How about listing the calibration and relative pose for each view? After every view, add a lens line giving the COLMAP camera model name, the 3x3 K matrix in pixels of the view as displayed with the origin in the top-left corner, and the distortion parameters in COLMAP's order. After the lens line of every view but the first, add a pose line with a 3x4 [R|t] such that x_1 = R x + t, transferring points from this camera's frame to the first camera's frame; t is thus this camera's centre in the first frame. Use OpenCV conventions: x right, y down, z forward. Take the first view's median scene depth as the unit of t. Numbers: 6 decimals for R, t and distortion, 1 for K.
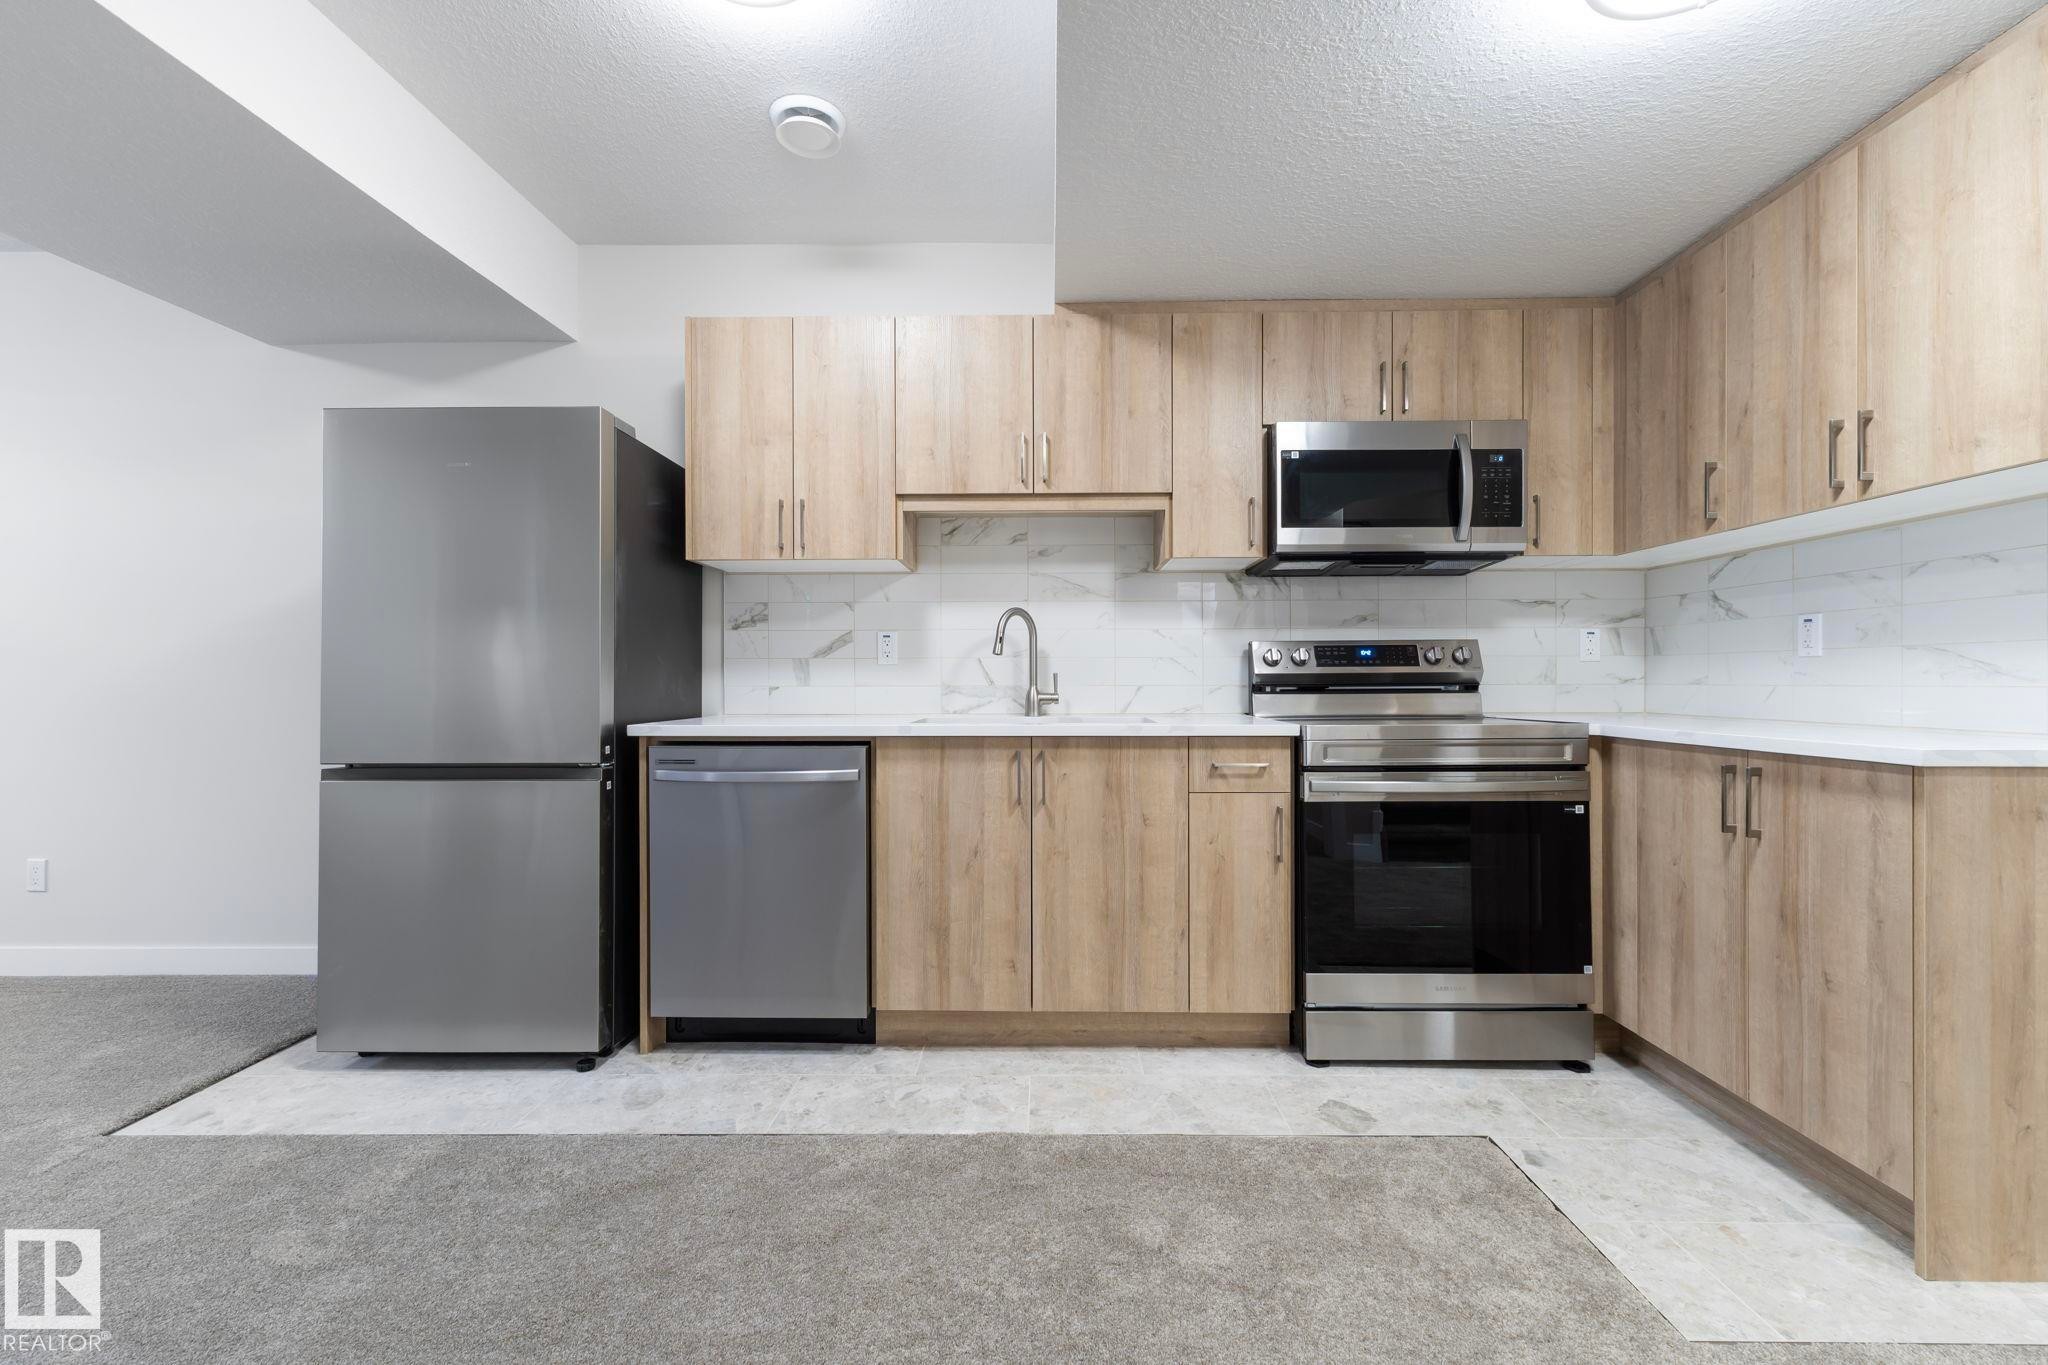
lens RADIAL K [[866.8, 0, 1024.3], [0, 866.8, 687.0], [0, 0, 1]] dist [0.005934, 0.000000]
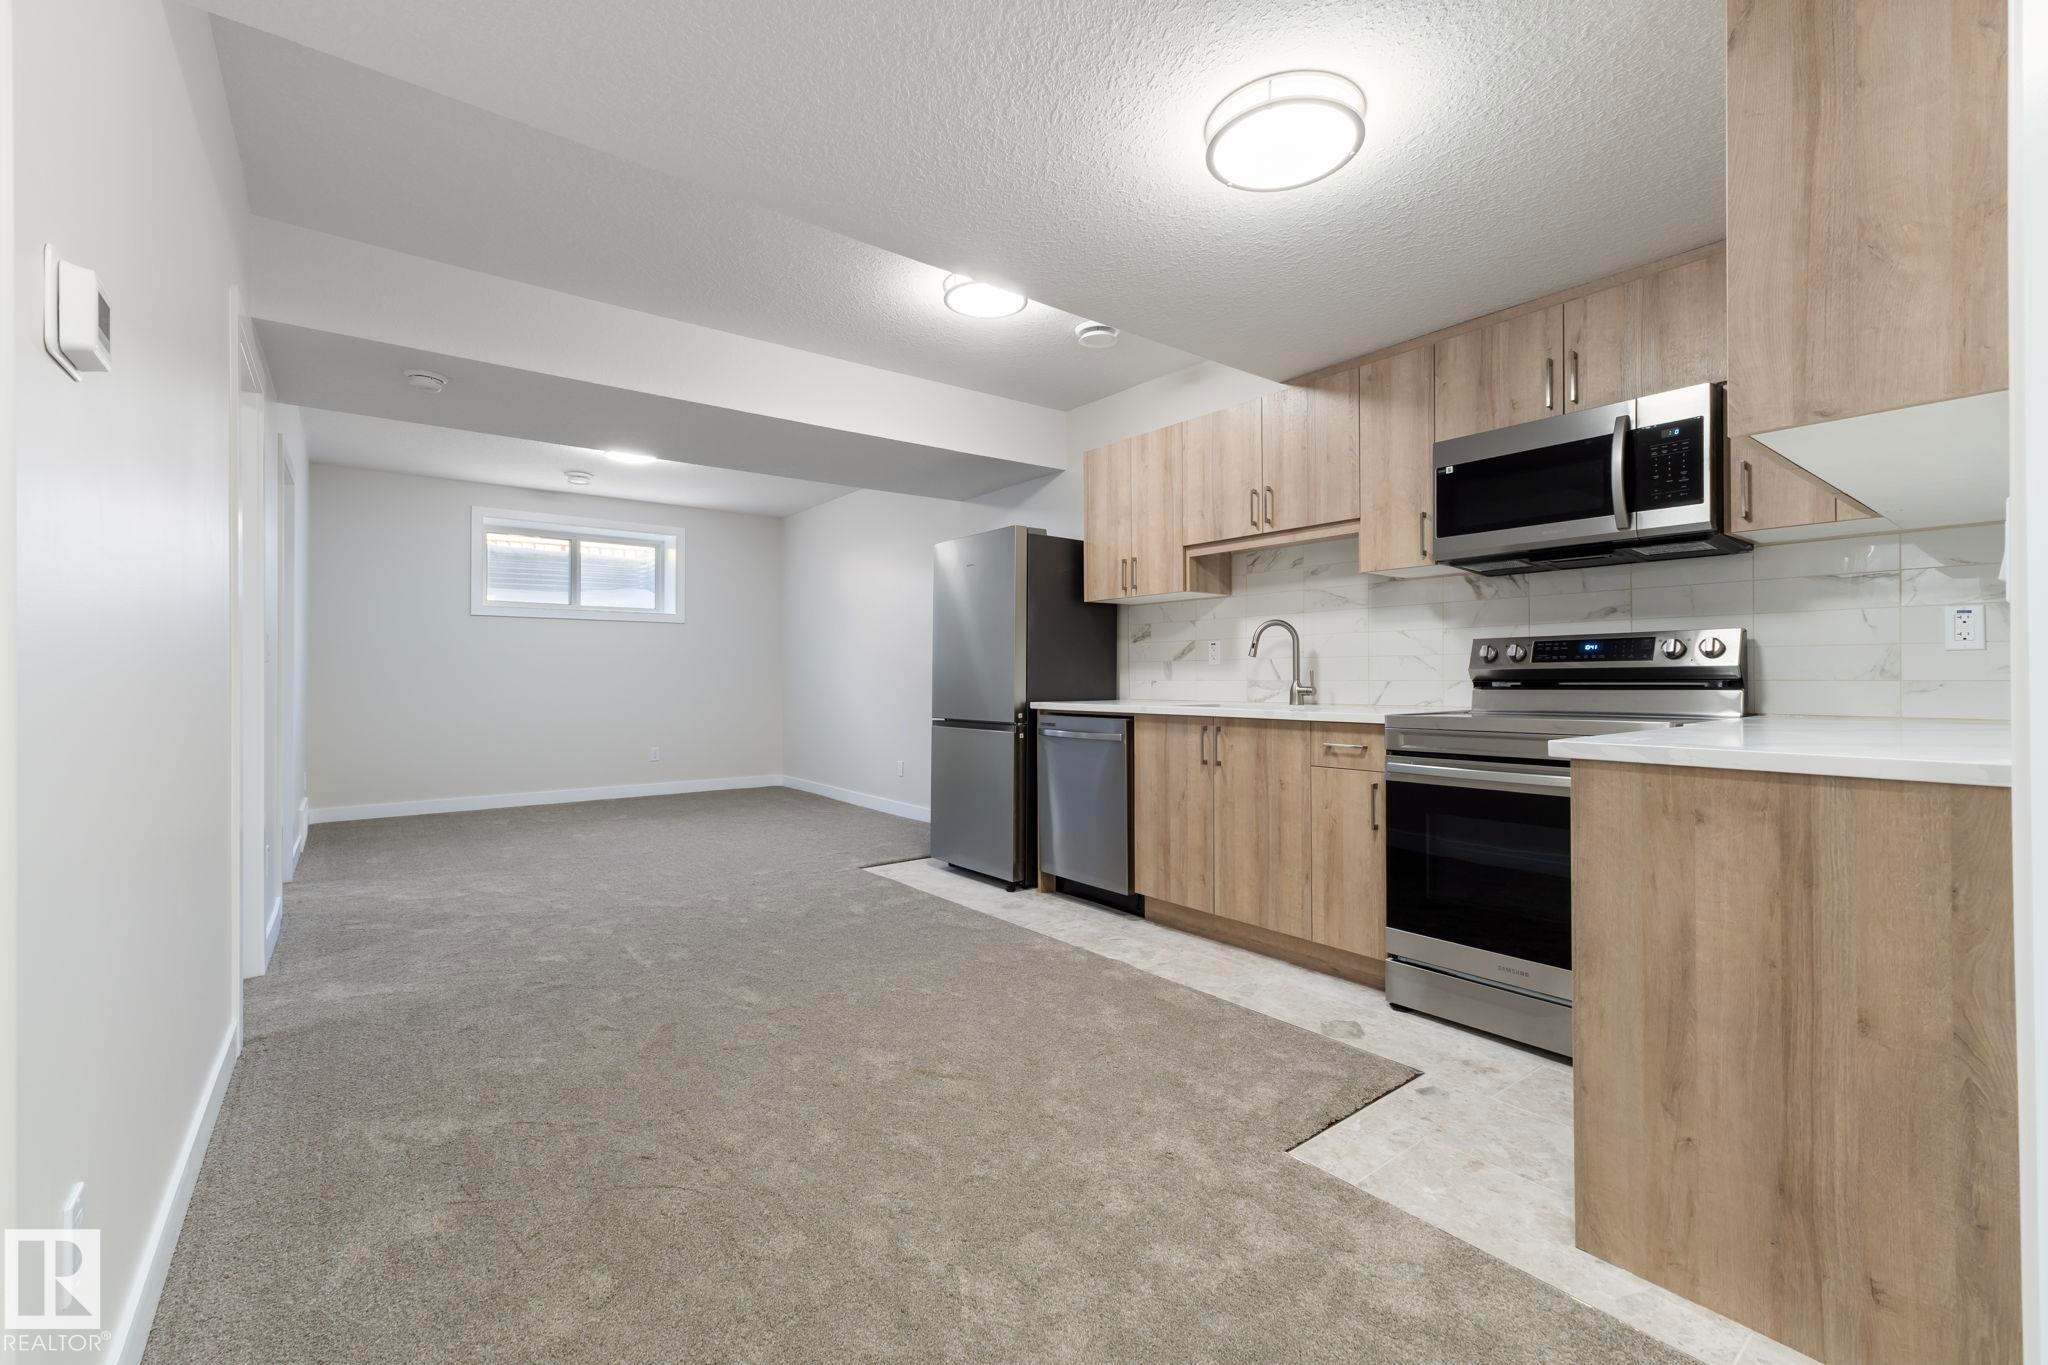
lens RADIAL K [[866.8, 0, 1021.5], [0, 866.8, 678.4], [0, 0, 1]] dist [0.005934, 0.000000]
pose [[0.624448, 0.000605, -0.781066, 0.900181], [-0.003255, 0.999993, -0.001828, -0.001105], [0.781059, 0.003684, 0.624446, -0.111639]]
